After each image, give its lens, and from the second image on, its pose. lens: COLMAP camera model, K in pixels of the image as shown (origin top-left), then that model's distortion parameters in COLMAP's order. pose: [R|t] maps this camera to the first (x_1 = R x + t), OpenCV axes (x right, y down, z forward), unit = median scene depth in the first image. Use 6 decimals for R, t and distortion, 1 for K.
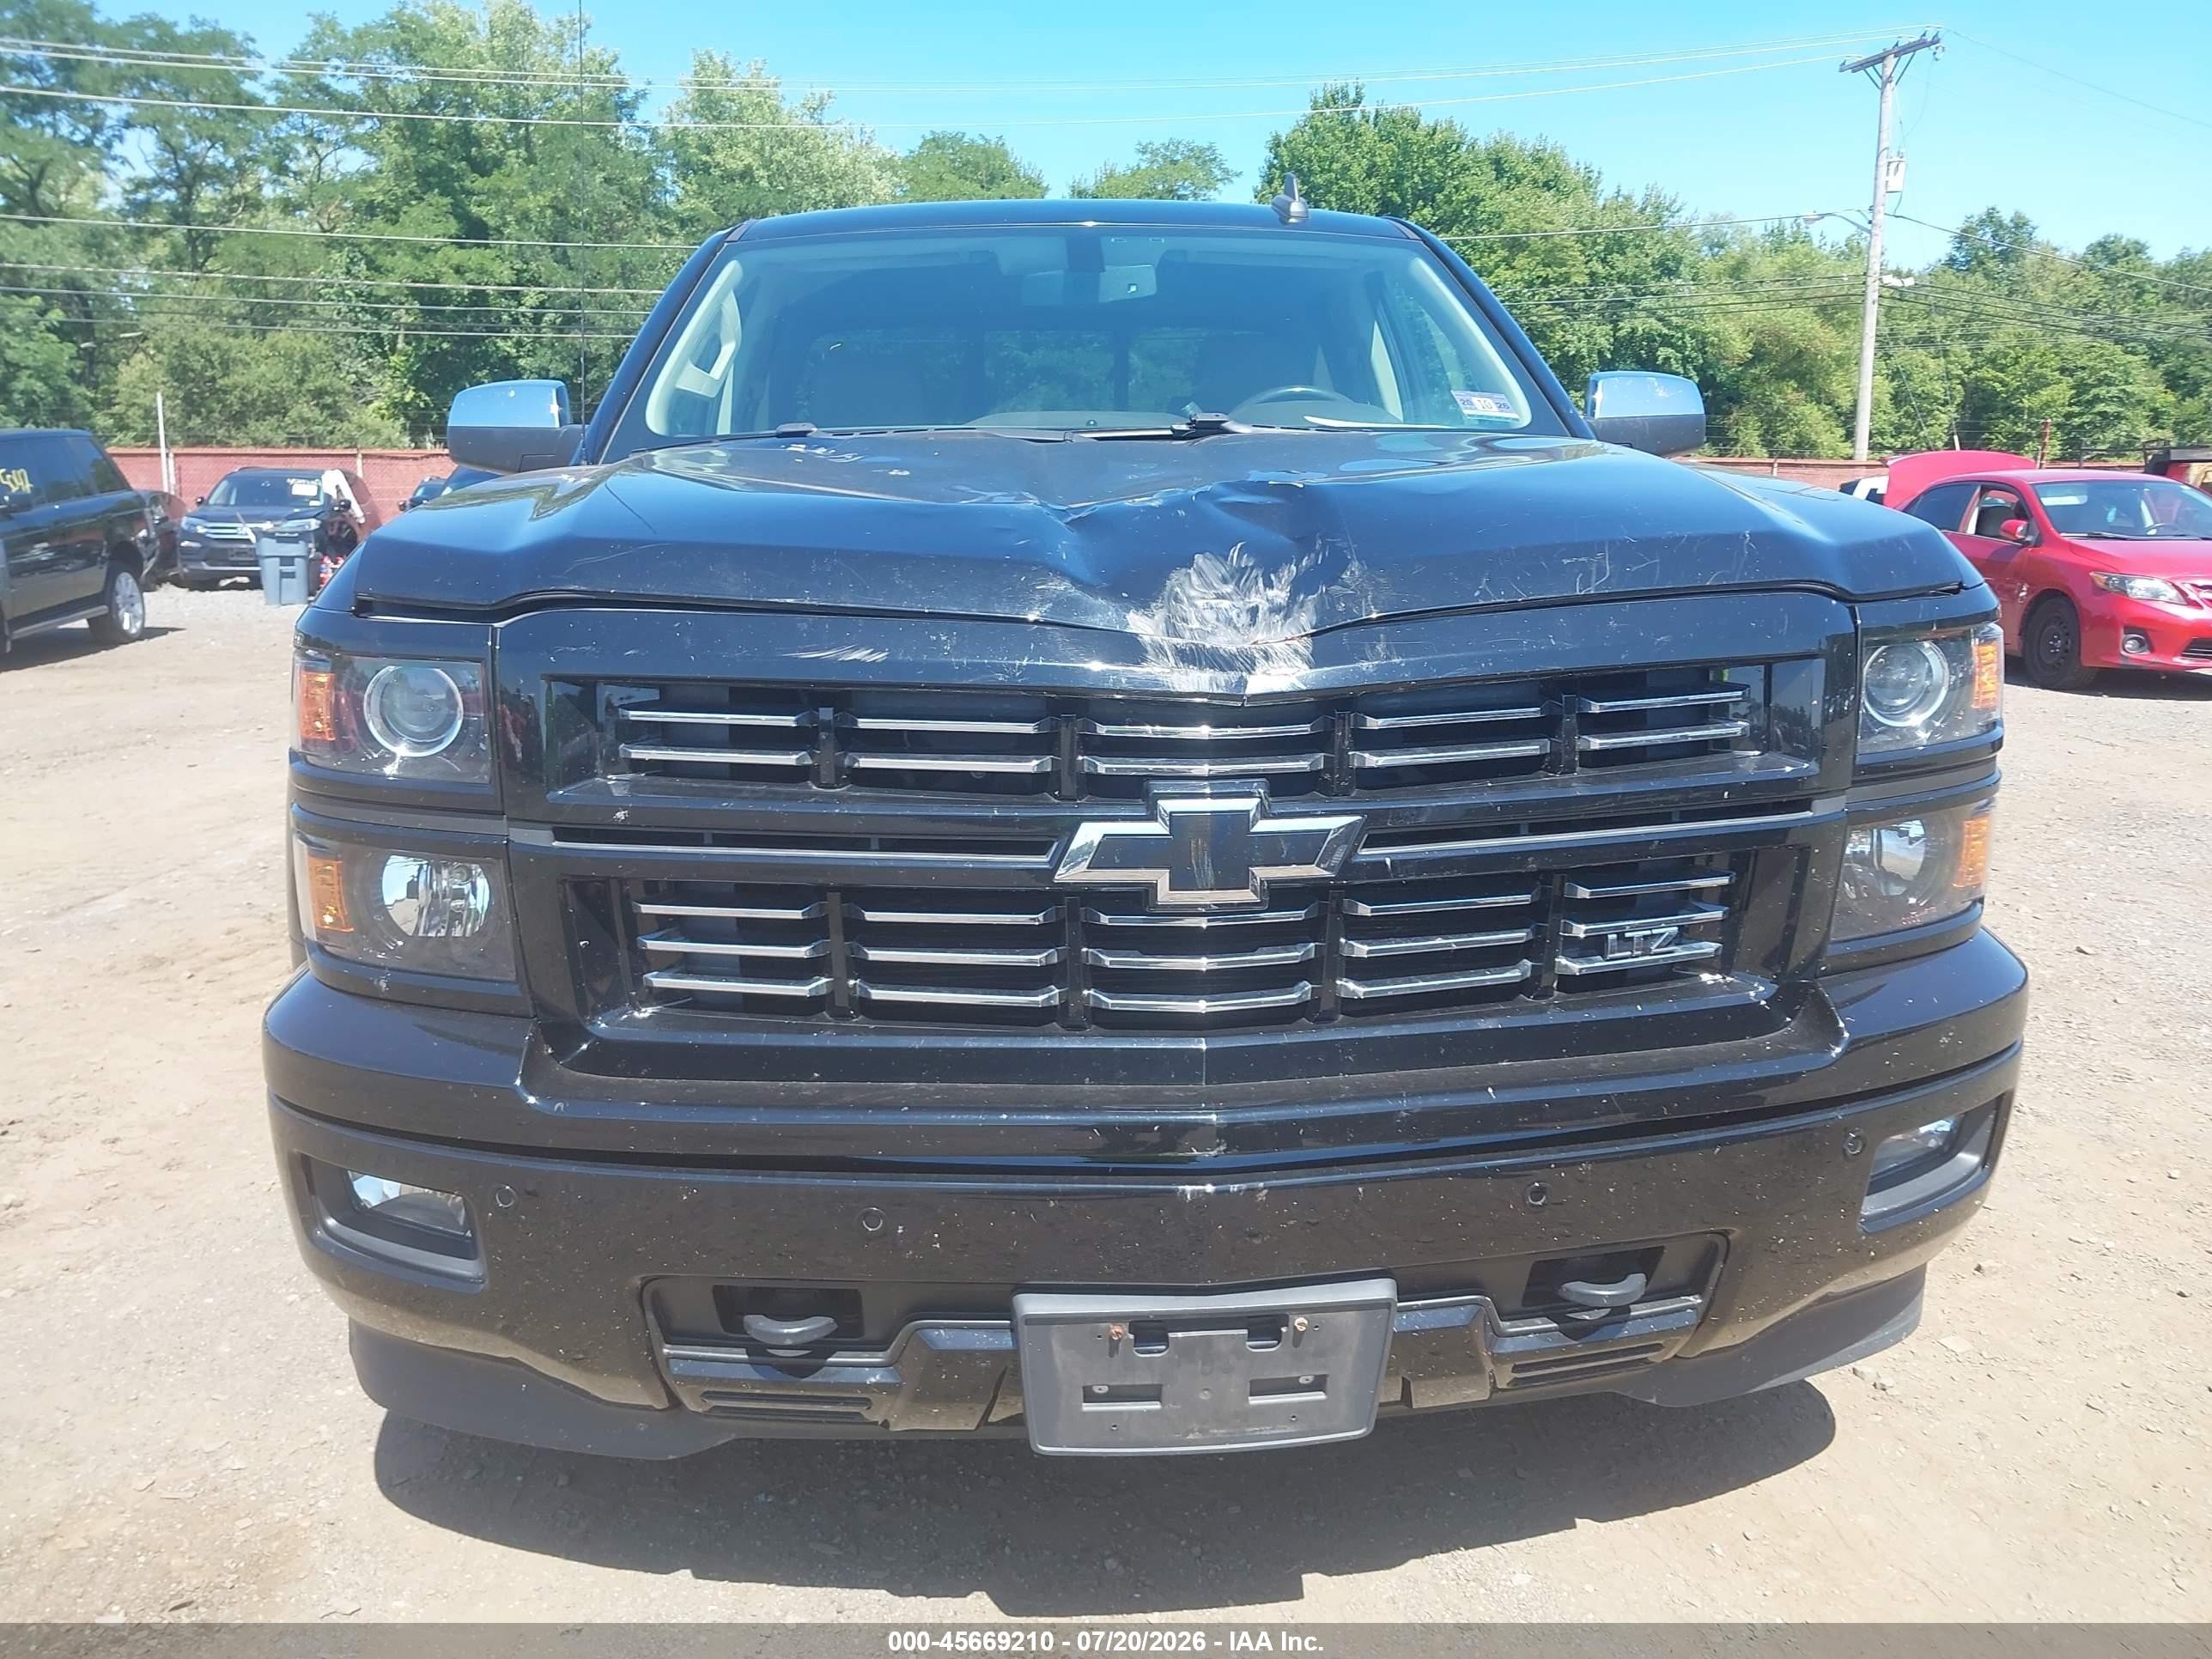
lens RADIAL K [[1757.1, 0, 1109.1], [0, 1757.1, 814.3], [0, 0, 1]] dist [0.008914, -0.004410]
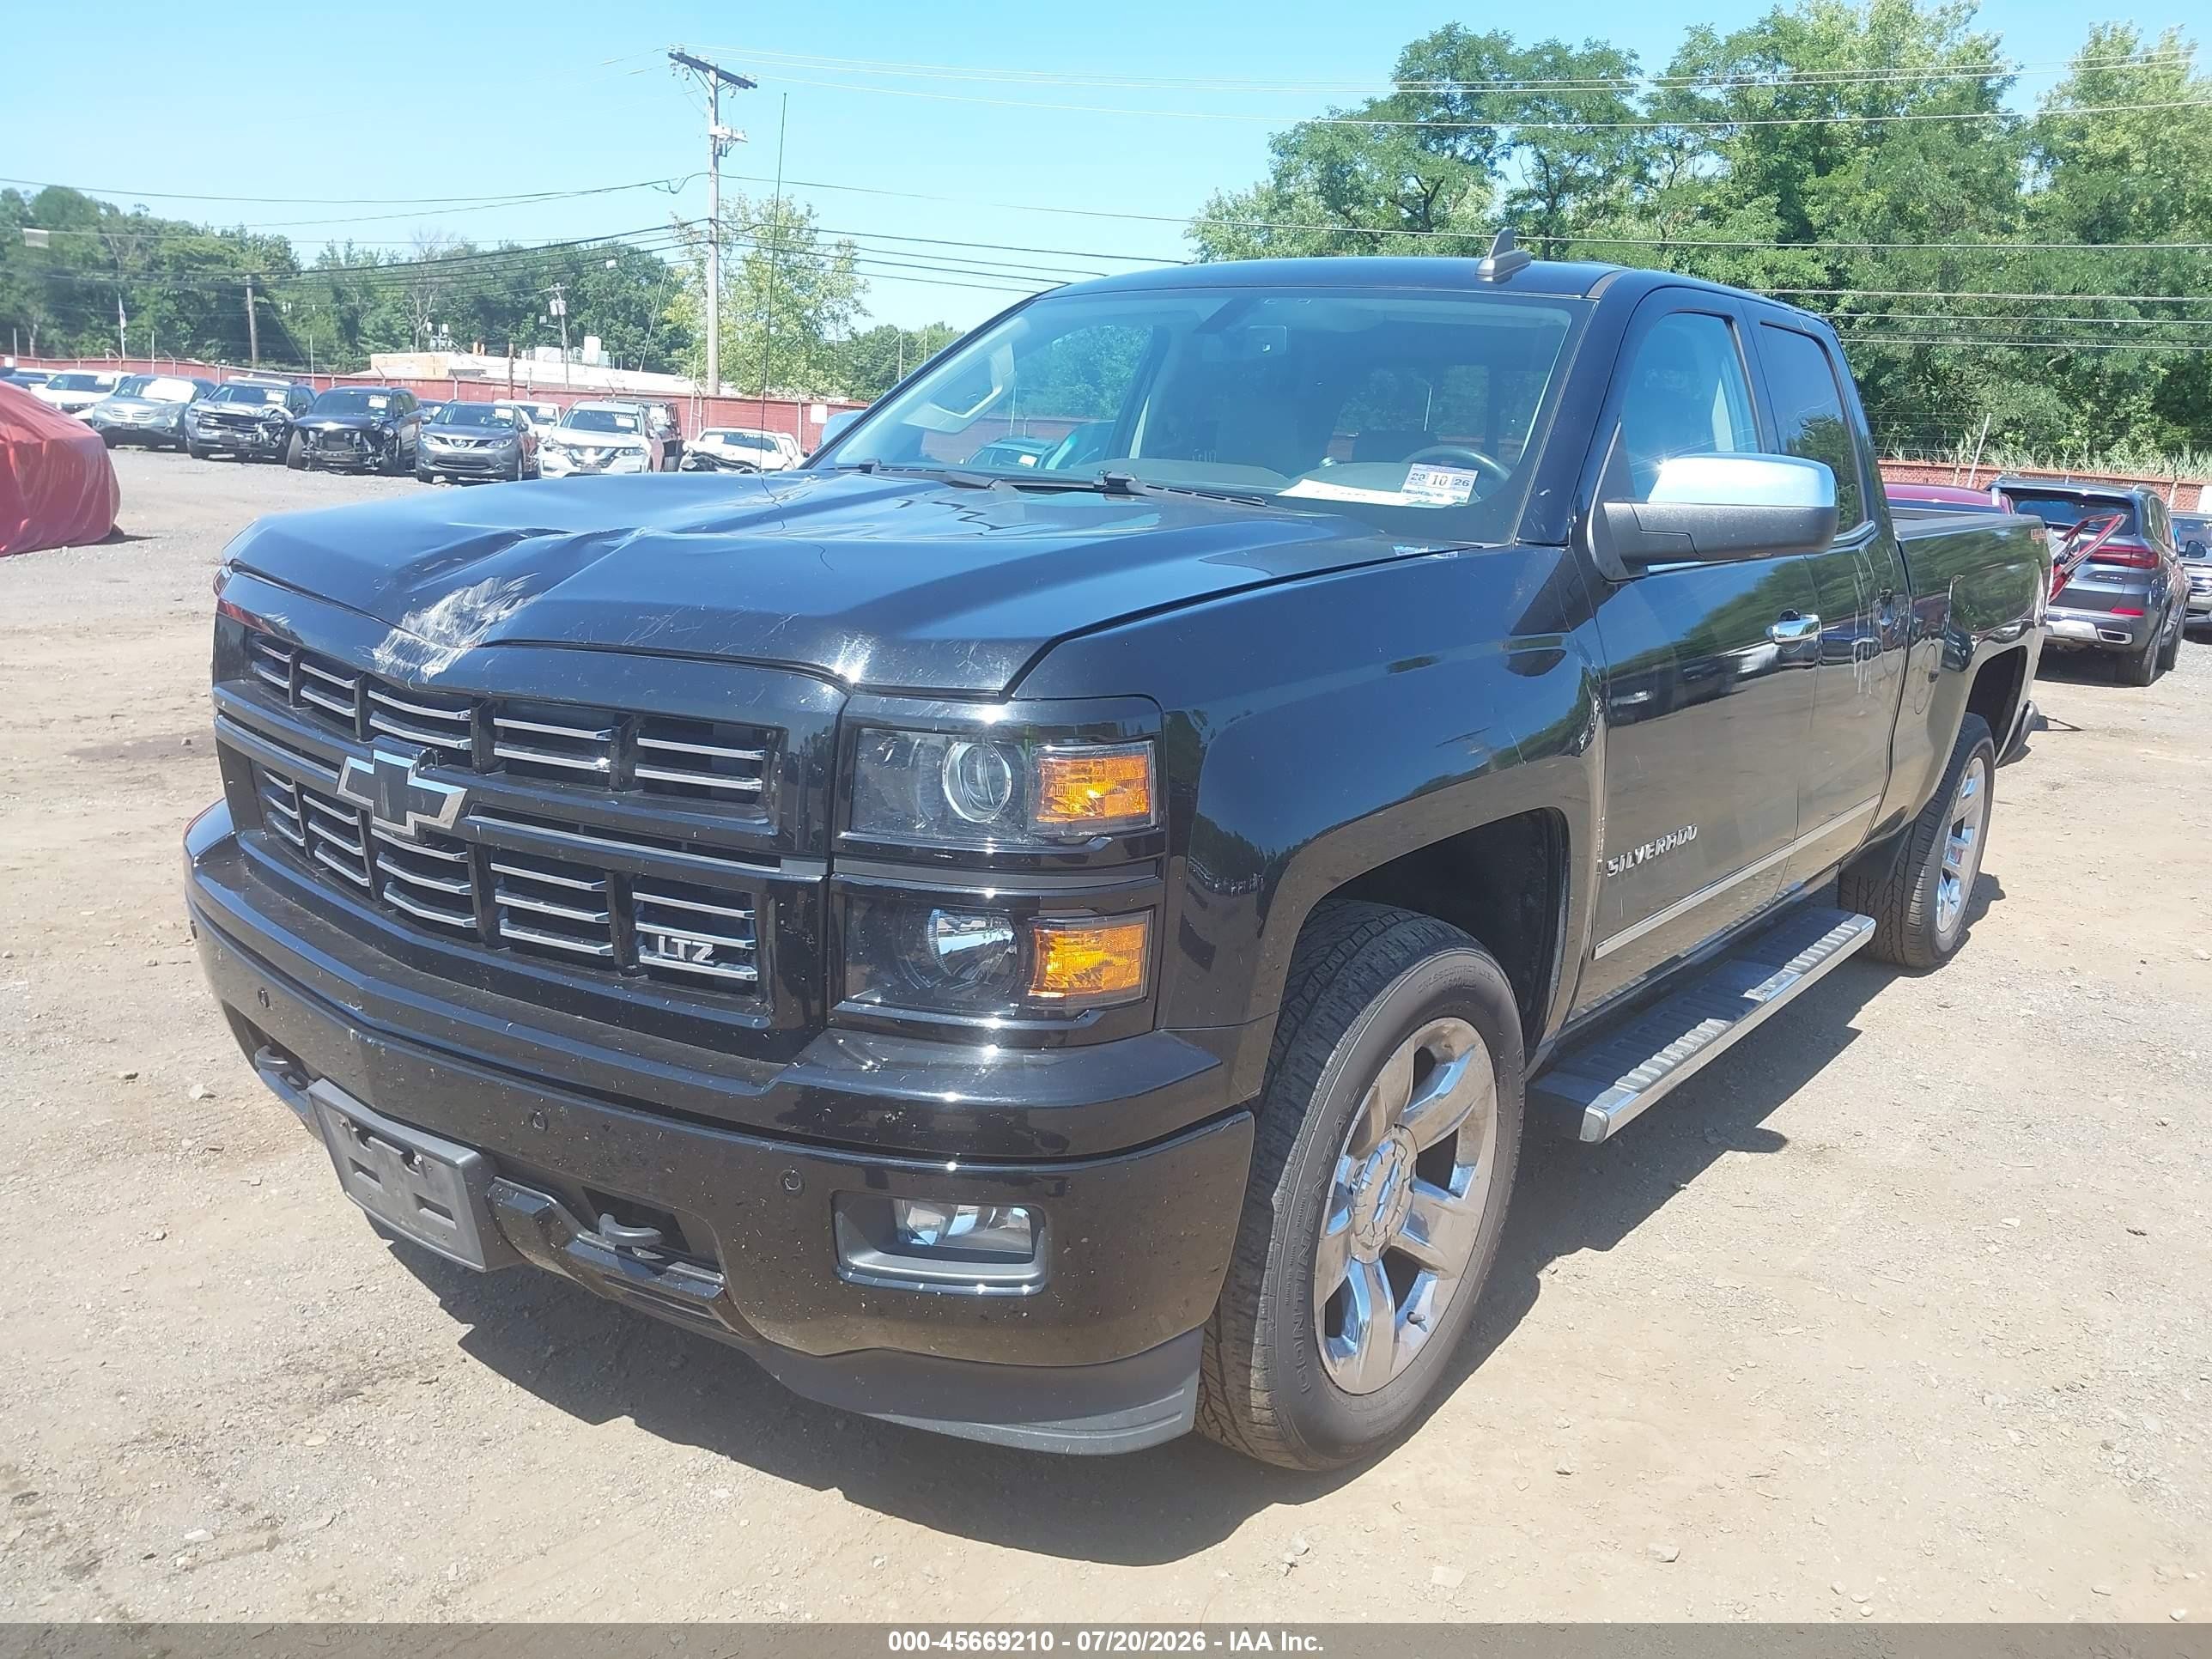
lens RADIAL K [[1757.1, 0, 1108.9], [0, 1757.1, 815.0], [0, 0, 1]] dist [0.008914, -0.004410]
pose [[0.748426, 0.188246, -0.635942, 0.080428], [-0.187027, 0.979862, 0.069942, -0.009726], [0.636301, 0.066592, 0.768561, 0.018308]]
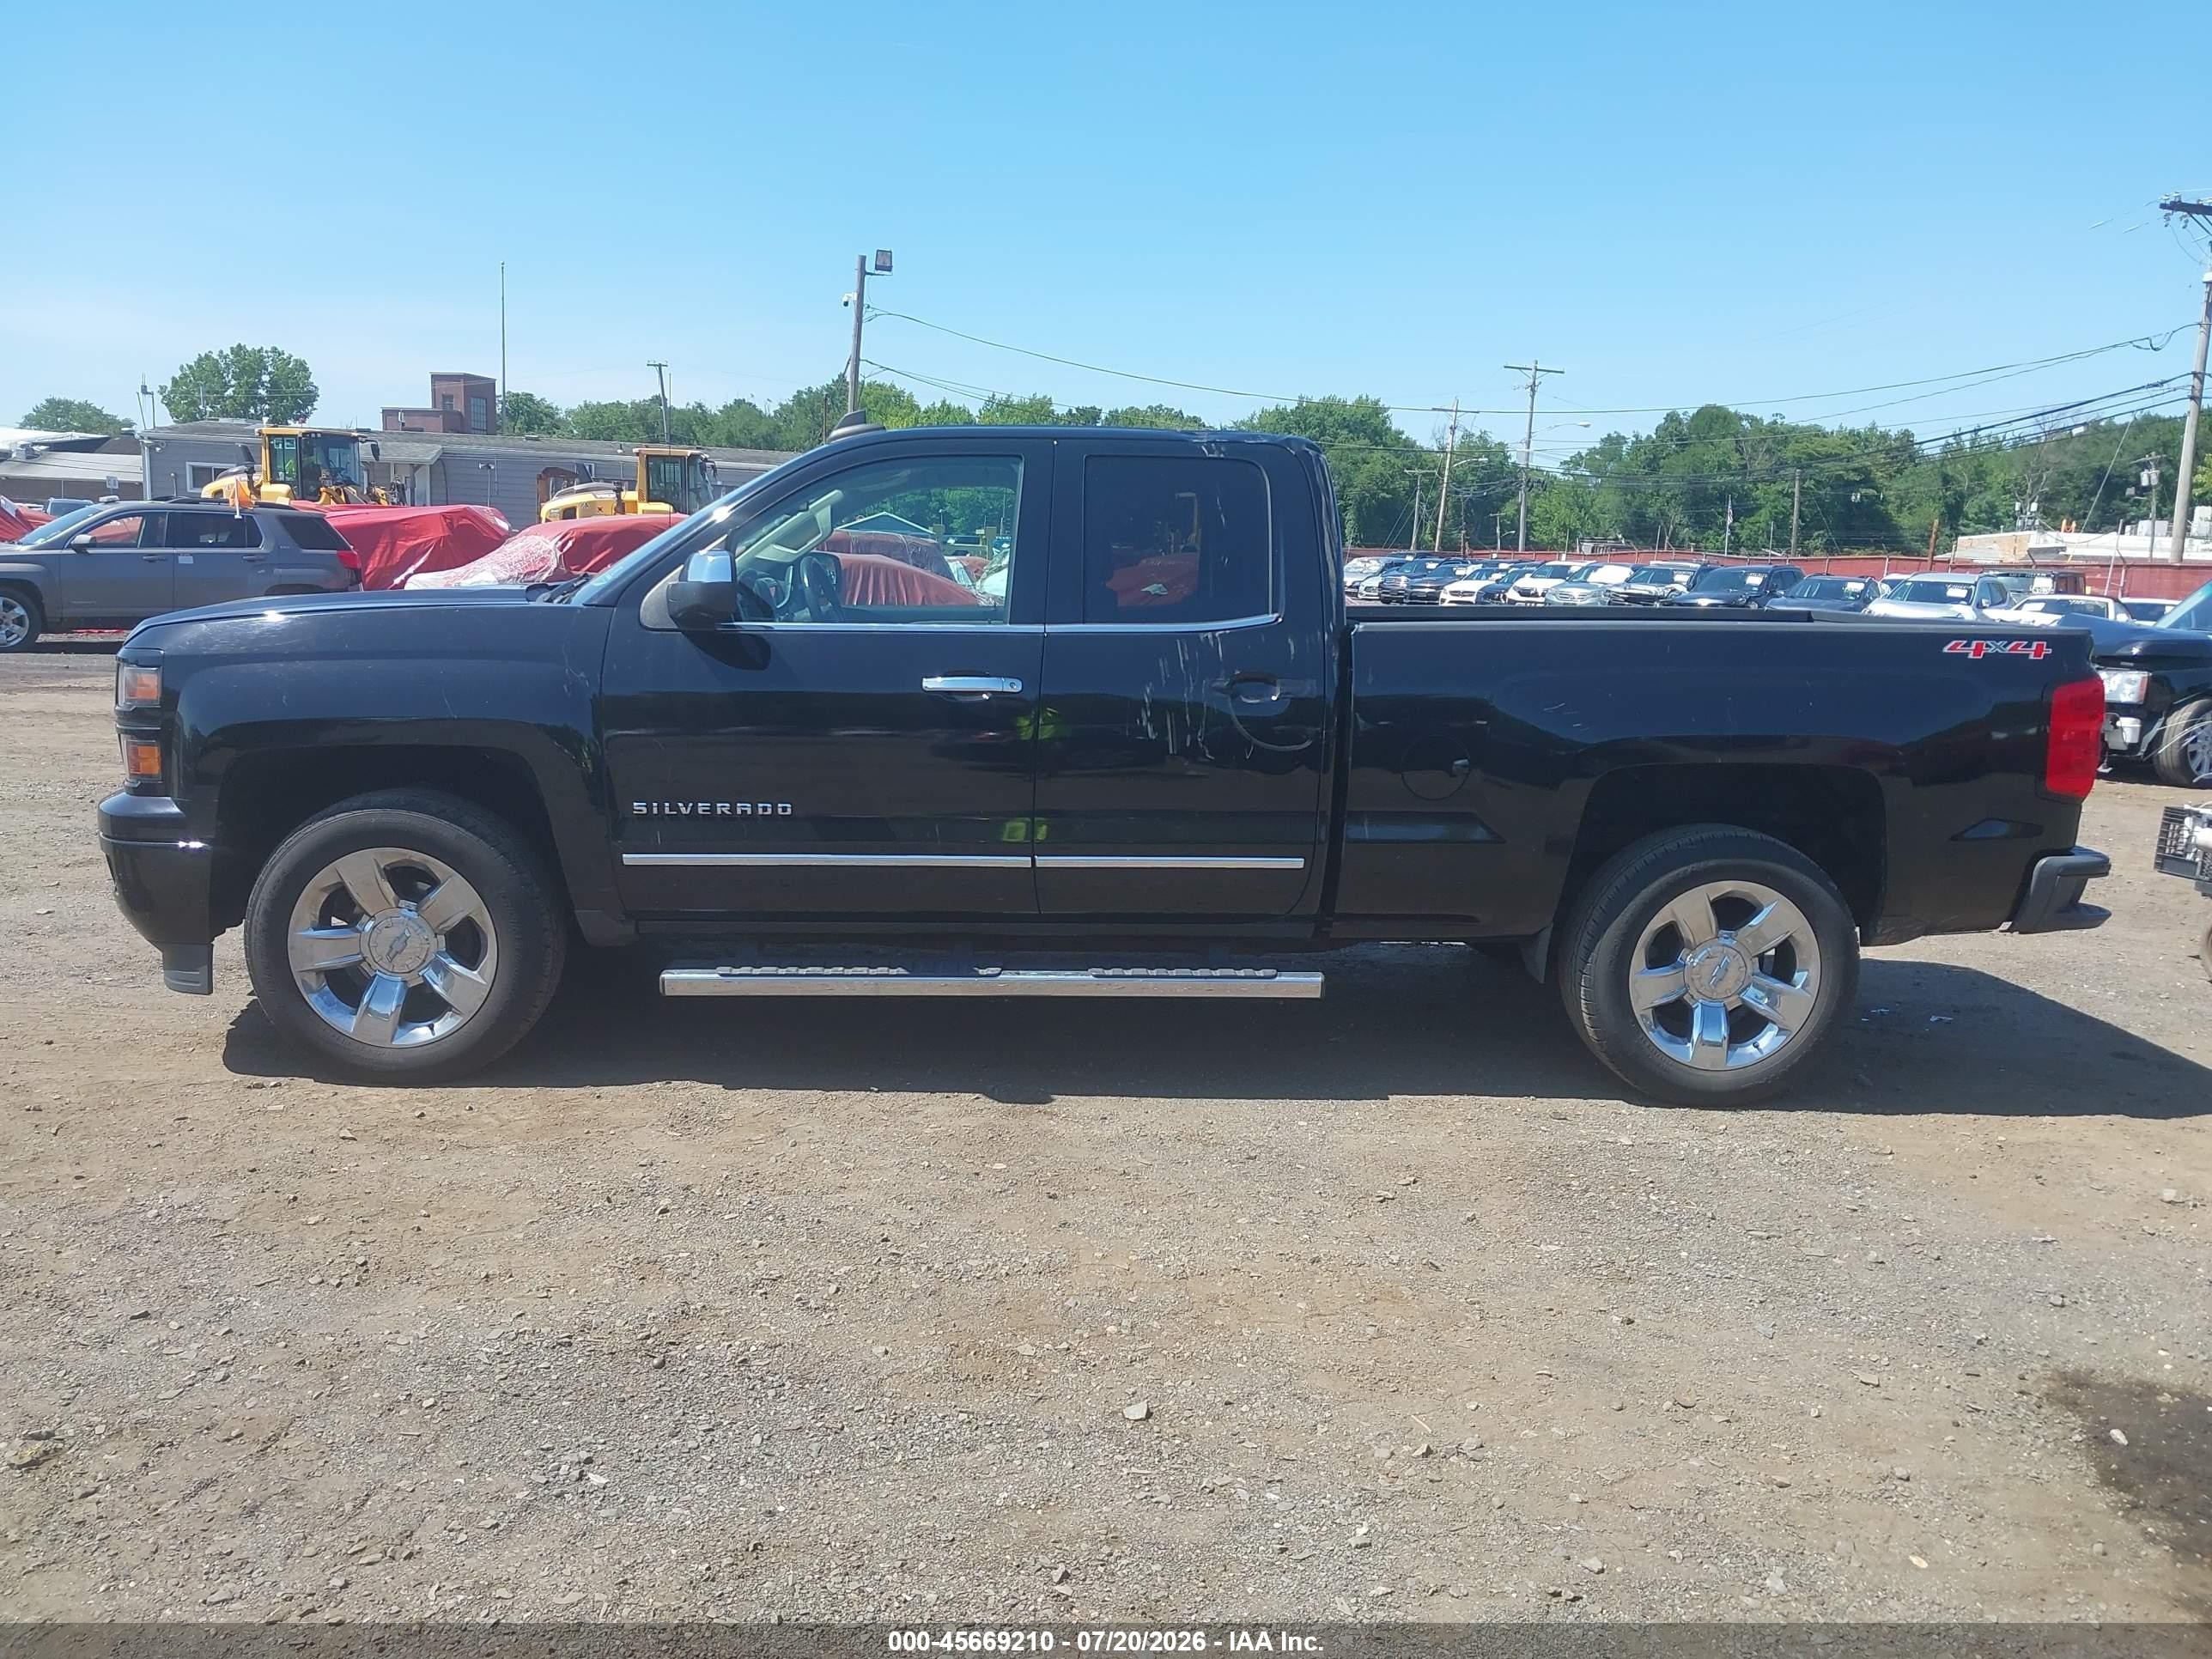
lens RADIAL K [[1757.1, 0, 1113.3], [0, 1757.1, 818.3], [0, 0, 1]] dist [0.008914, -0.004410]
pose [[-0.016397, 0.157299, -0.987415, 0.205653], [-0.217234, 0.963398, 0.157080, -0.041209], [0.975982, 0.217076, 0.018374, 0.164557]]
